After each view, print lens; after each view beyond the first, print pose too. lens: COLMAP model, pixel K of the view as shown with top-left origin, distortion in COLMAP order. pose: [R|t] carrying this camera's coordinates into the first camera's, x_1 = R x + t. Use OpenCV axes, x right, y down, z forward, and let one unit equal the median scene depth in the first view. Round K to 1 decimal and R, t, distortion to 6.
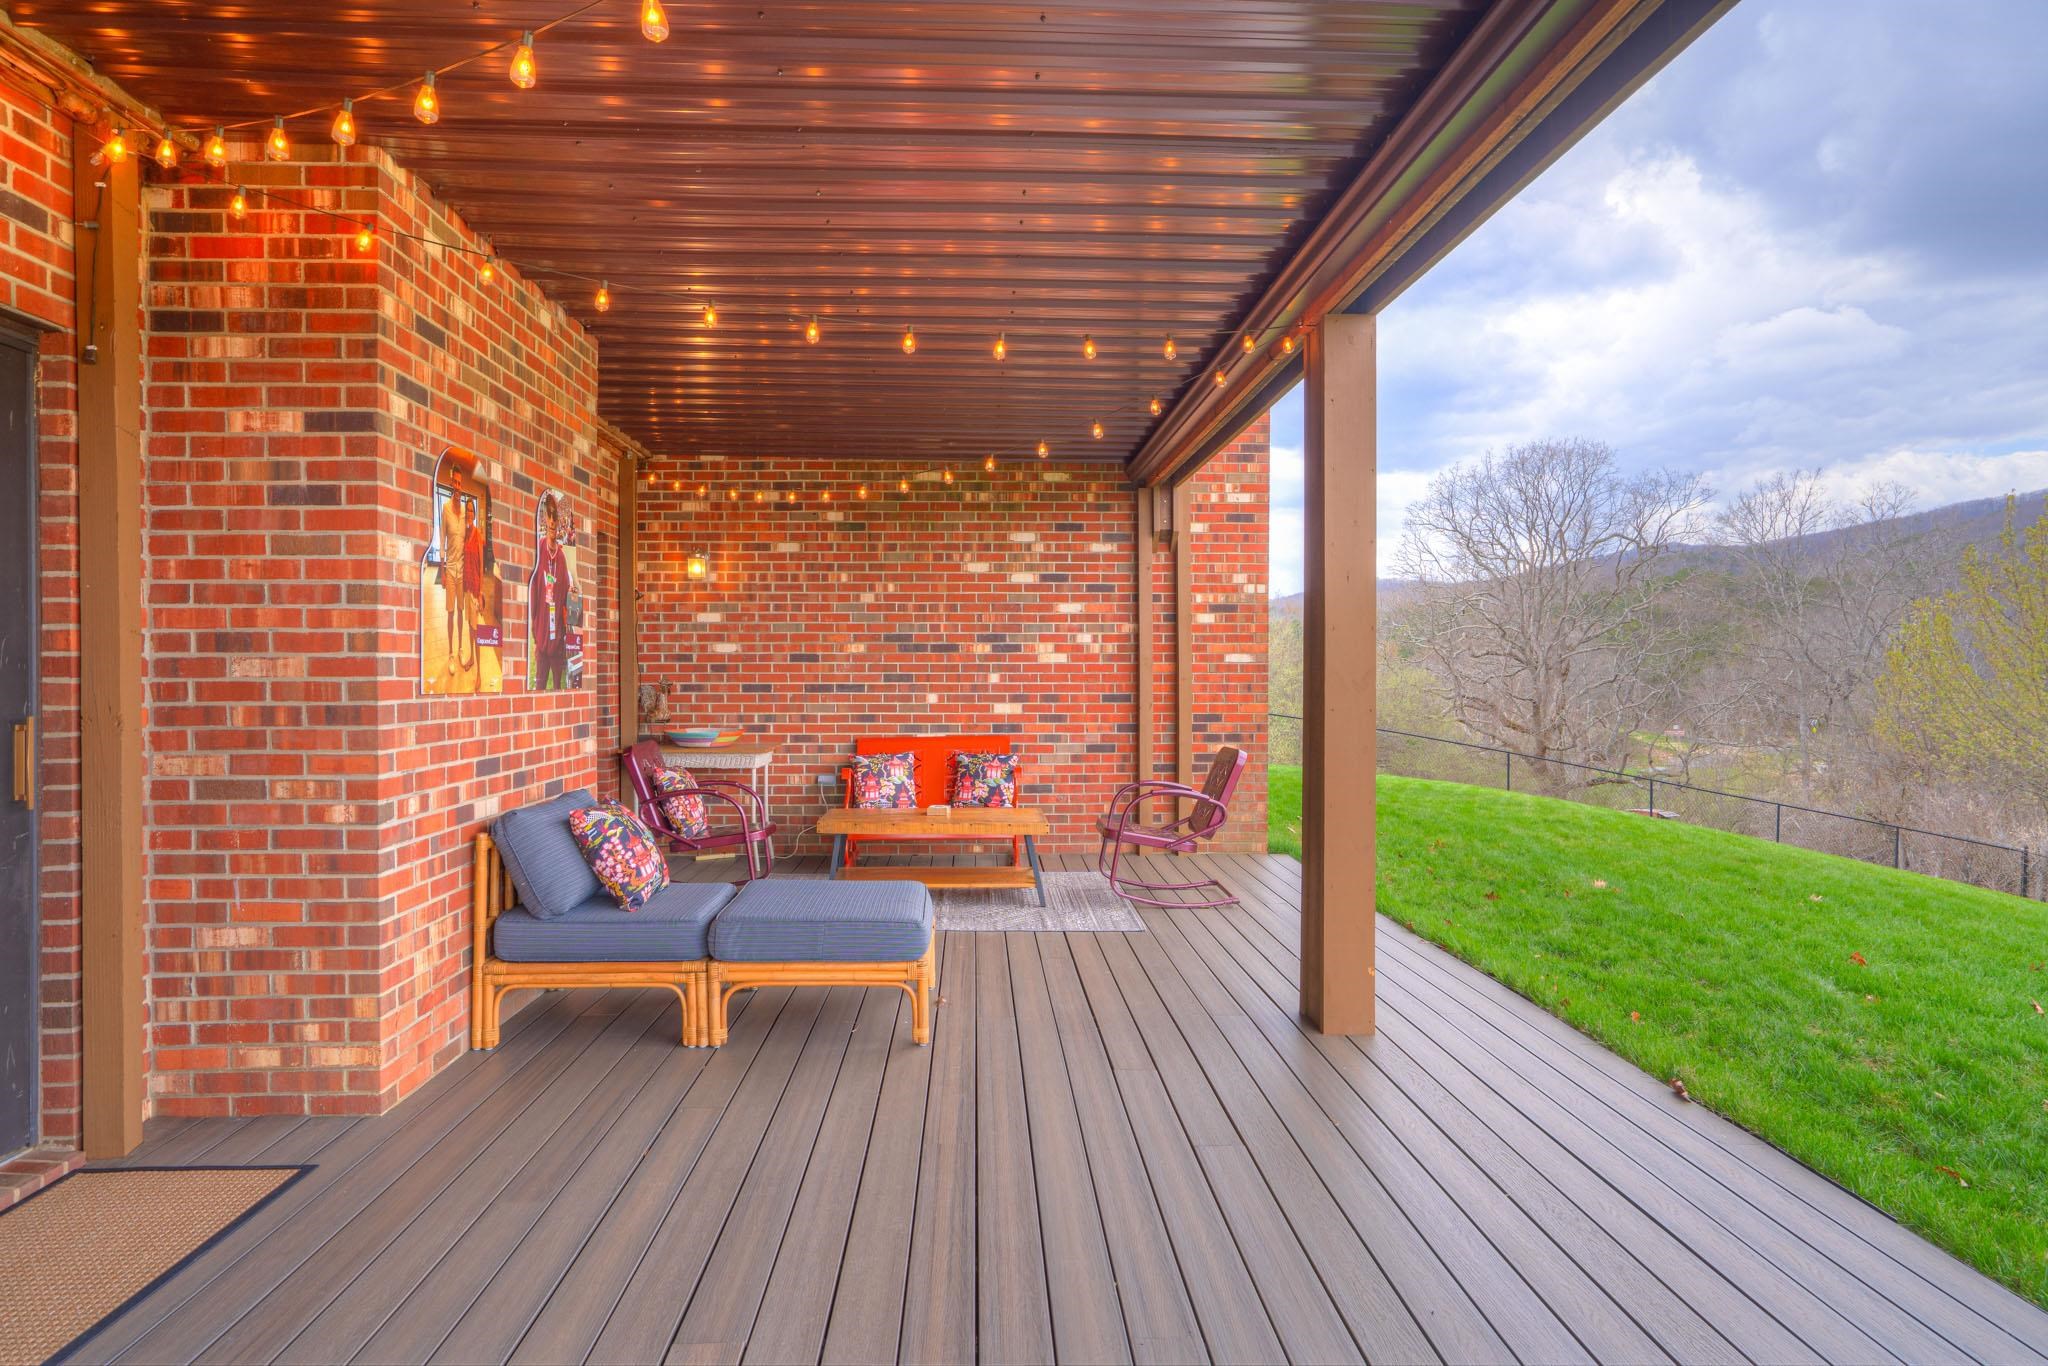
lens RADIAL K [[1124.8, 0, 1024.0], [0, 1124.8, 683.0], [0, 0, 1]] dist [0.000233, 0.000923]
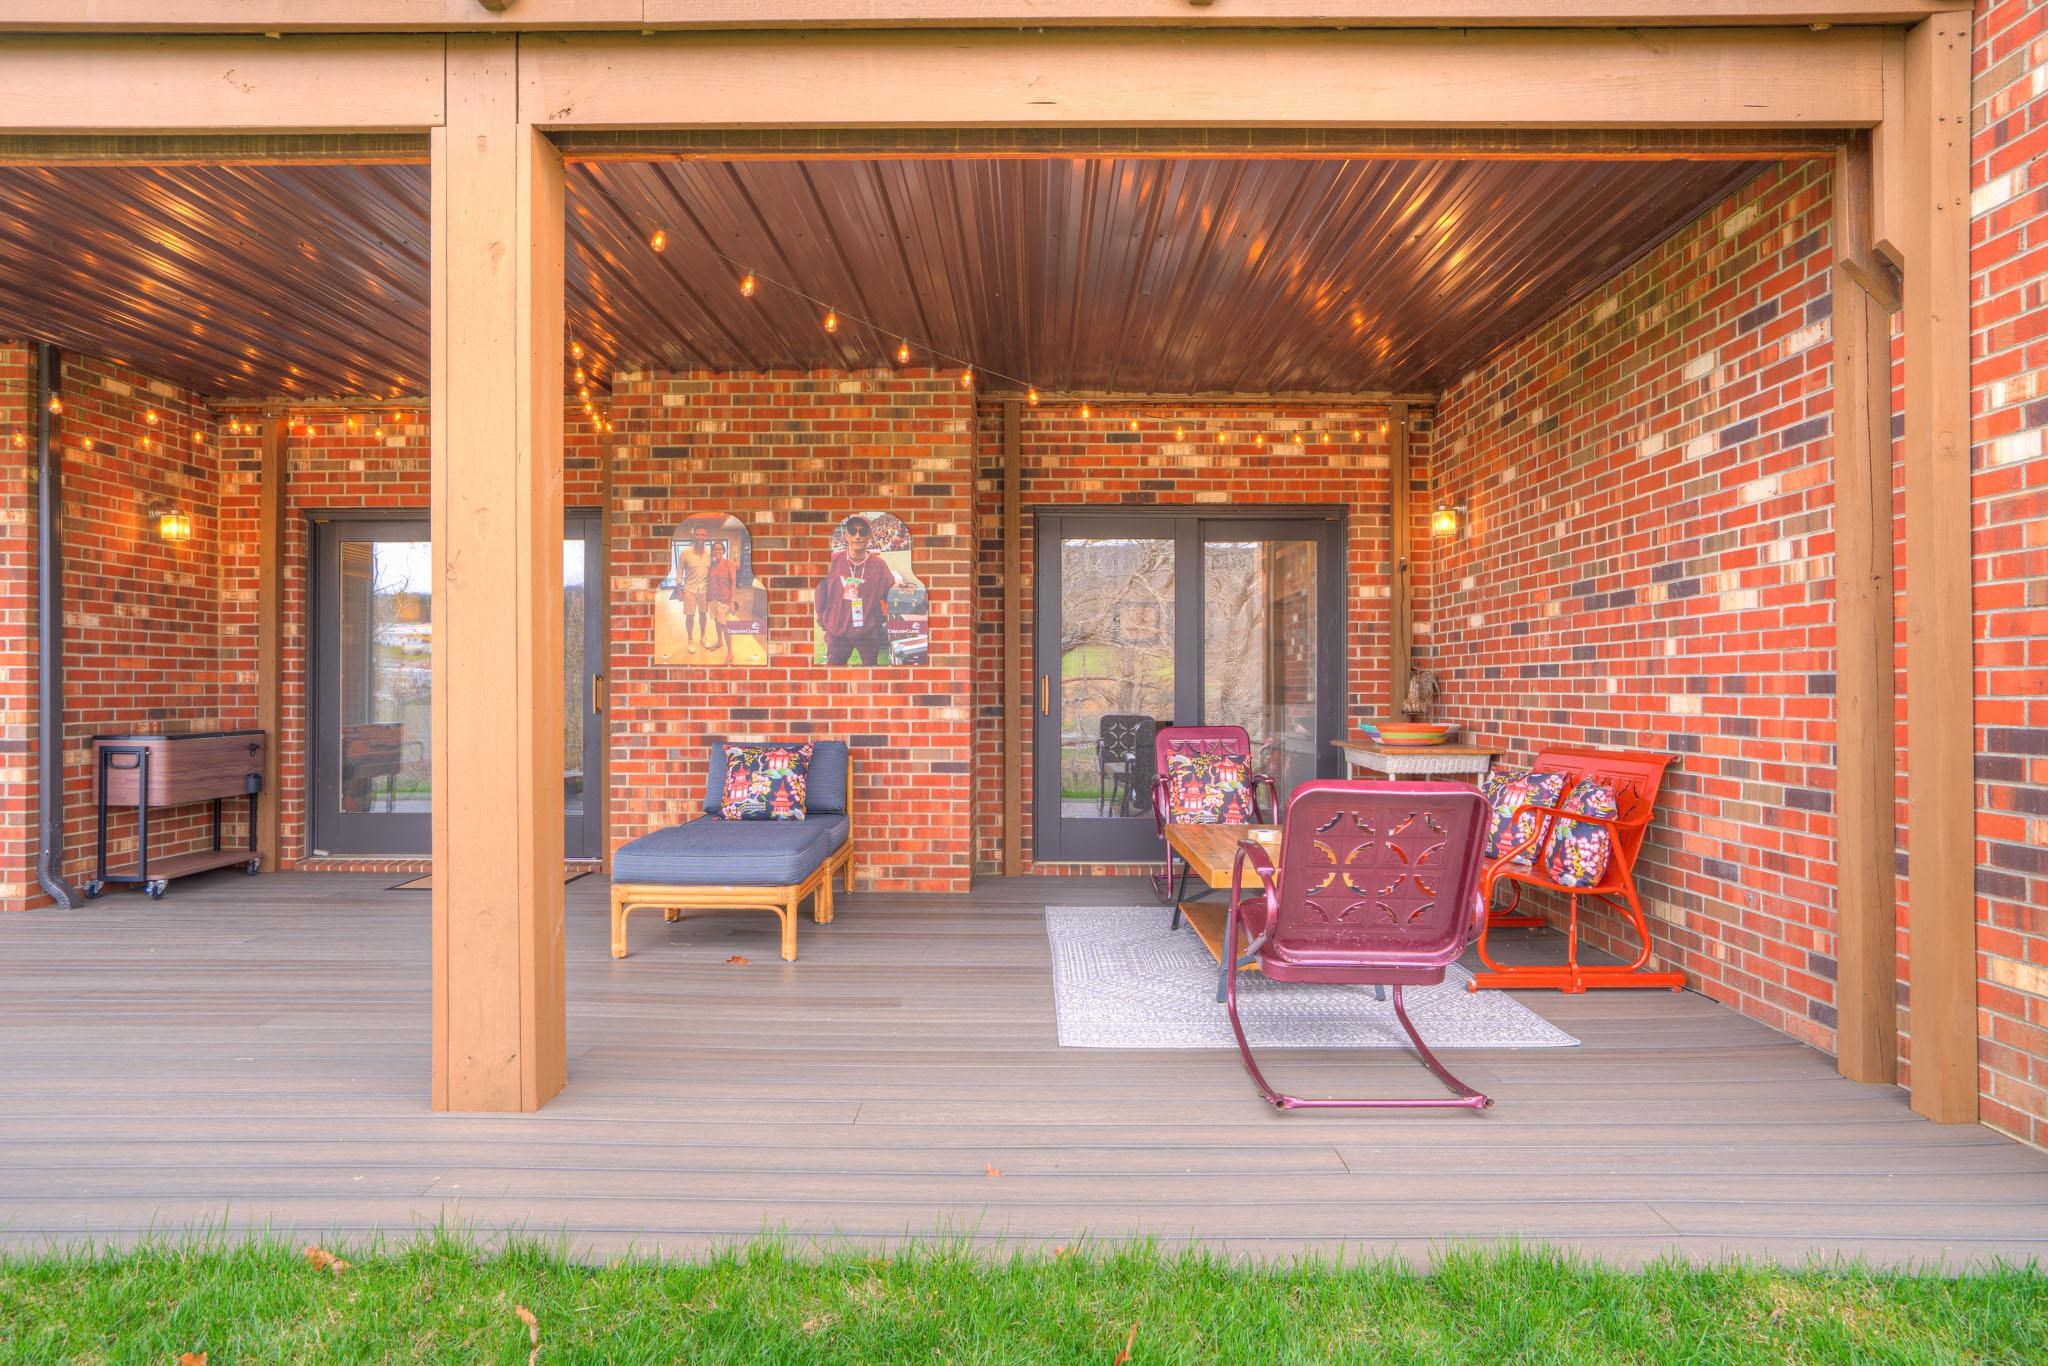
lens RADIAL K [[1160.4, 0, 1024.0], [0, 1160.4, 683.0], [0, 0, 1]] dist [-0.065142, 0.062546]
pose [[-0.051071, -0.007029, -0.998670, 0.526938], [-0.010847, 0.999920, -0.006483, 0.019276], [0.998636, 0.010502, -0.051144, 0.723072]]
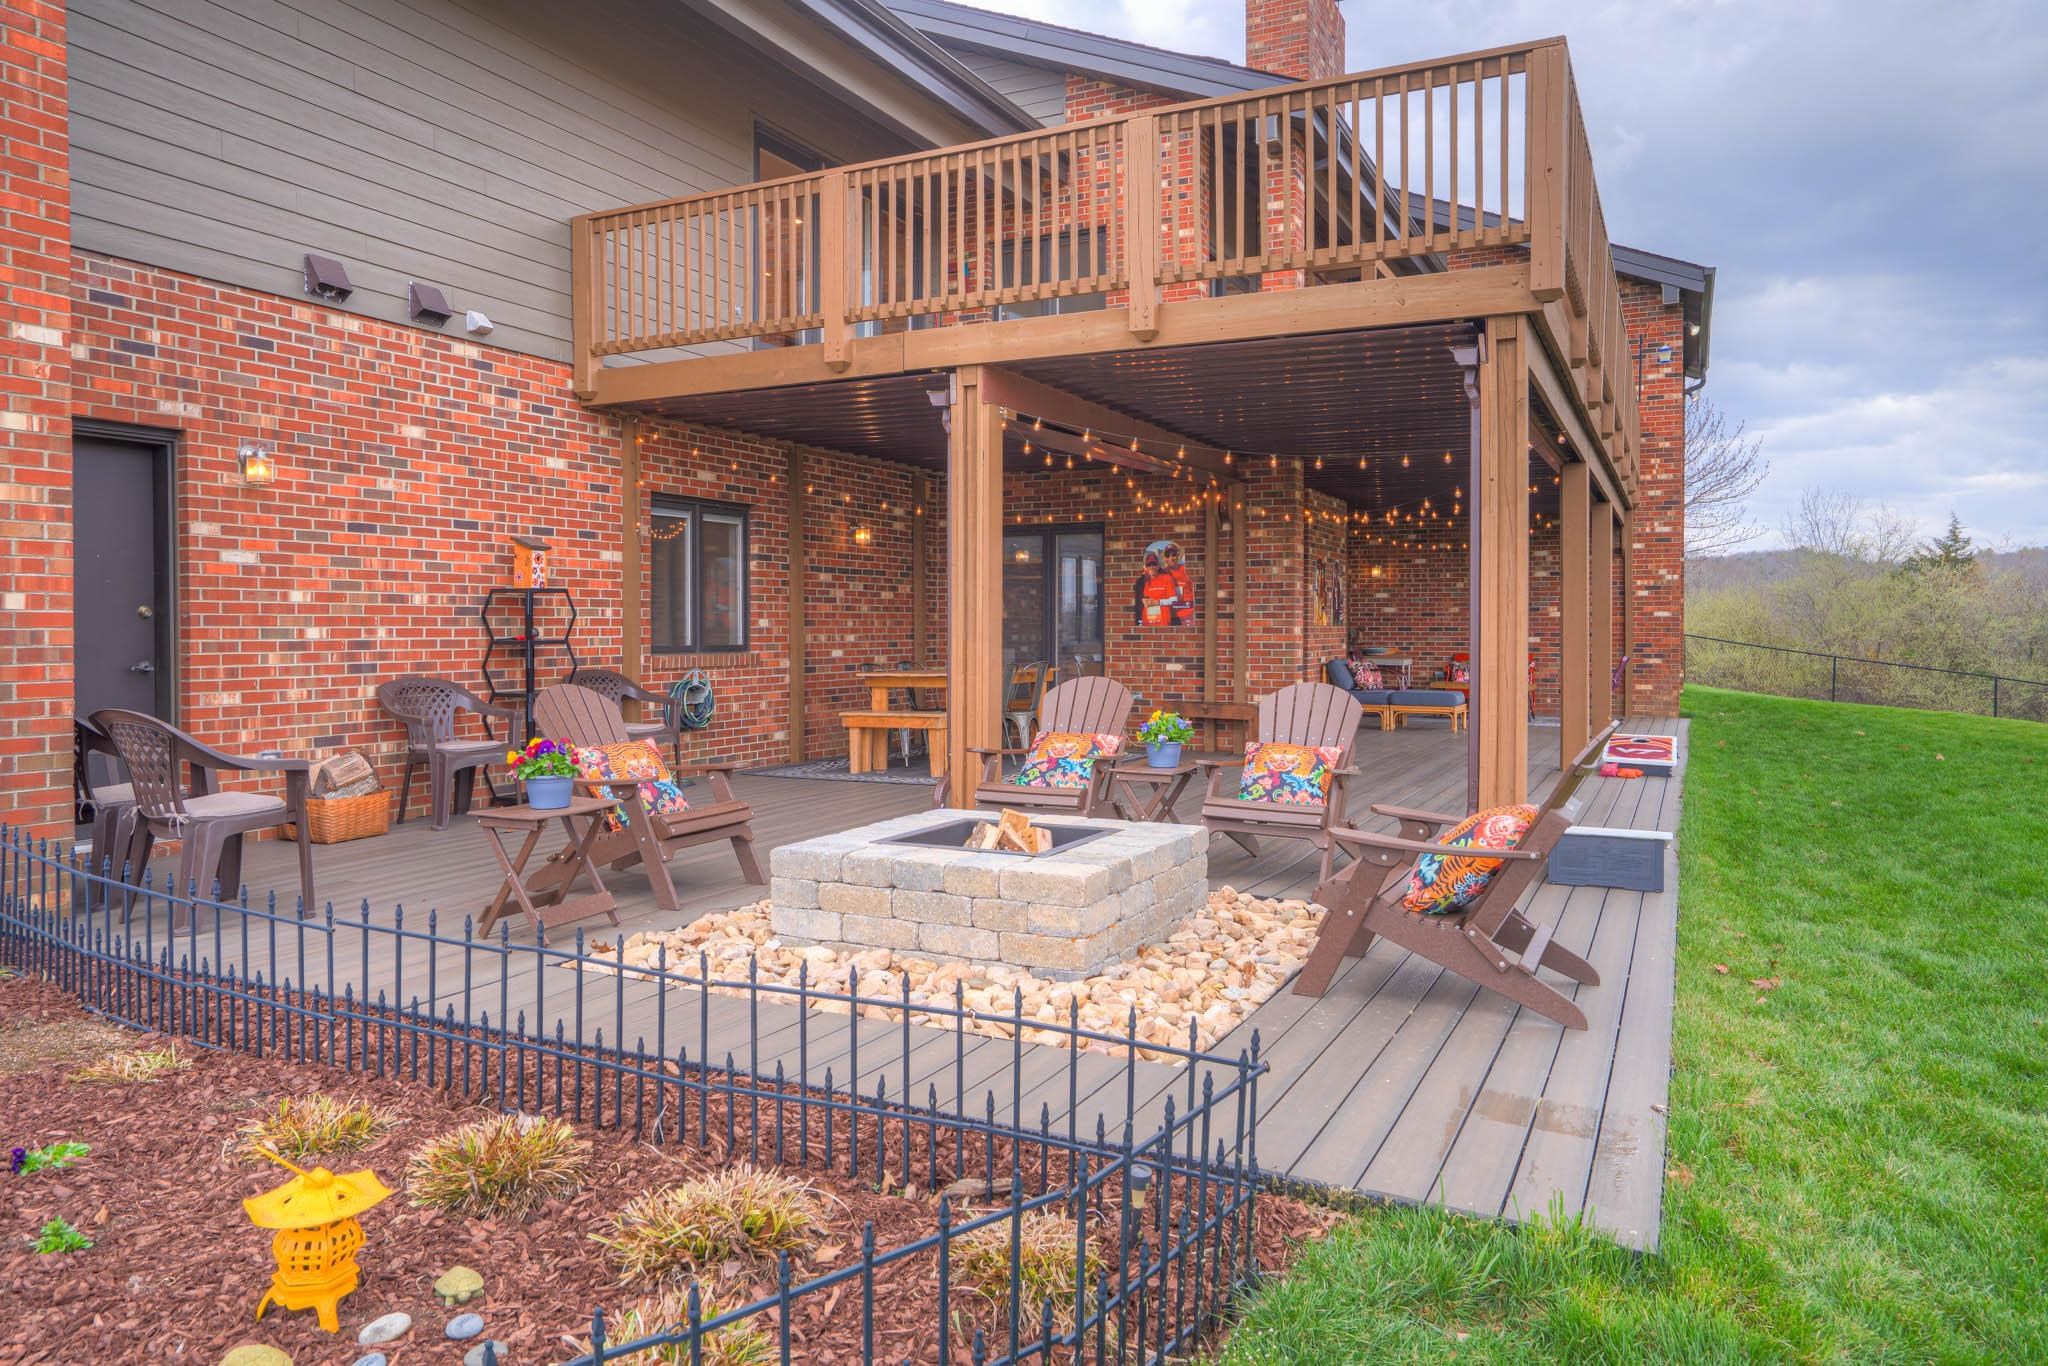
lens RADIAL K [[1350.2, 0, 1023.6], [0, 1350.2, 645.0], [0, 0, 1]] dist [-0.032707, 0.063516]
pose [[0.871843, 0.005995, -0.489749, 0.365688], [-0.005774, 0.999981, 0.001962, 0.032221], [0.489752, 0.001117, 0.871861, -1.510244]]
